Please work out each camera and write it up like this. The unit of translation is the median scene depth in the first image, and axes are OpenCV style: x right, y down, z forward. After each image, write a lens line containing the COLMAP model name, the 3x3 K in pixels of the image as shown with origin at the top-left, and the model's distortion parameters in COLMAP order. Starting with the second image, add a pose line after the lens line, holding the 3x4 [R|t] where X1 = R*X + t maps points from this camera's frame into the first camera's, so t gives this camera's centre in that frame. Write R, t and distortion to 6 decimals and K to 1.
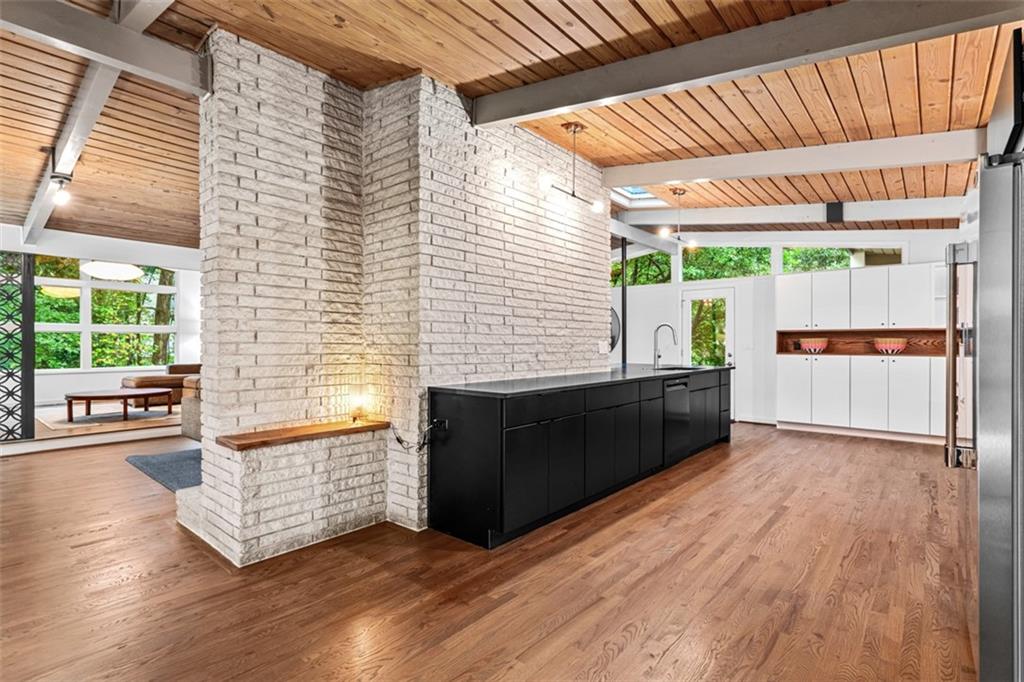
lens RADIAL K [[489.8, 0, 509.7], [0, 489.8, 345.6], [0, 0, 1]] dist [-0.001880, 0.000341]
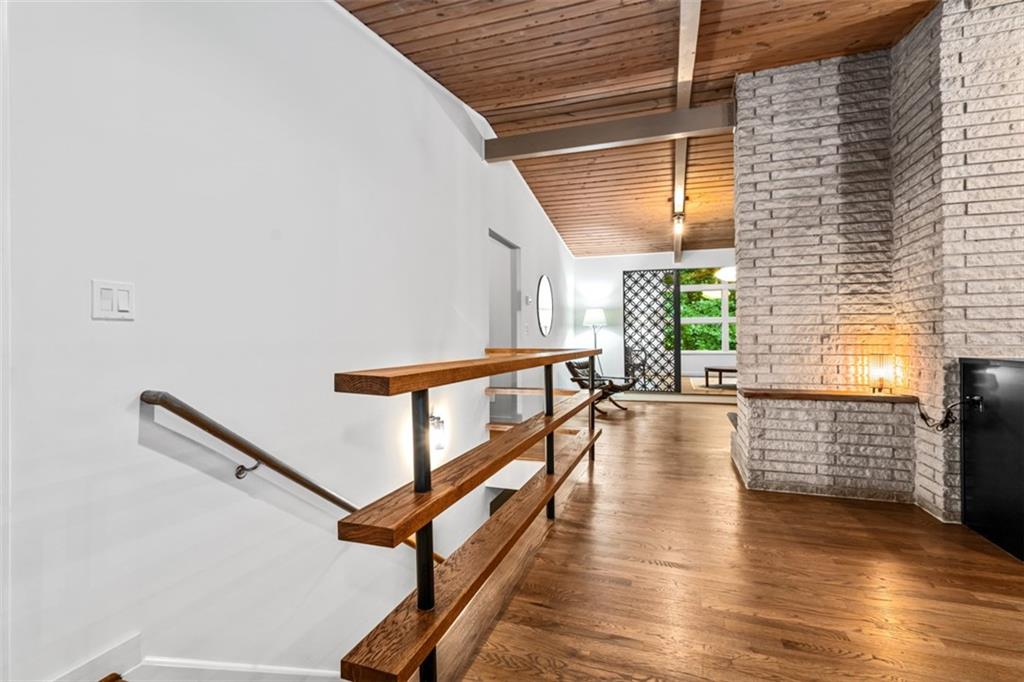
lens RADIAL K [[465.5, 0, 511.8], [0, 465.5, 336.2], [0, 0, 1]] dist [-0.000167, 0.000173]
pose [[0.383309, -0.006467, -0.923597, 0.279363], [0.004240, 0.999977, -0.005242, 0.046815], [0.923610, -0.001907, 0.383328, -0.030978]]
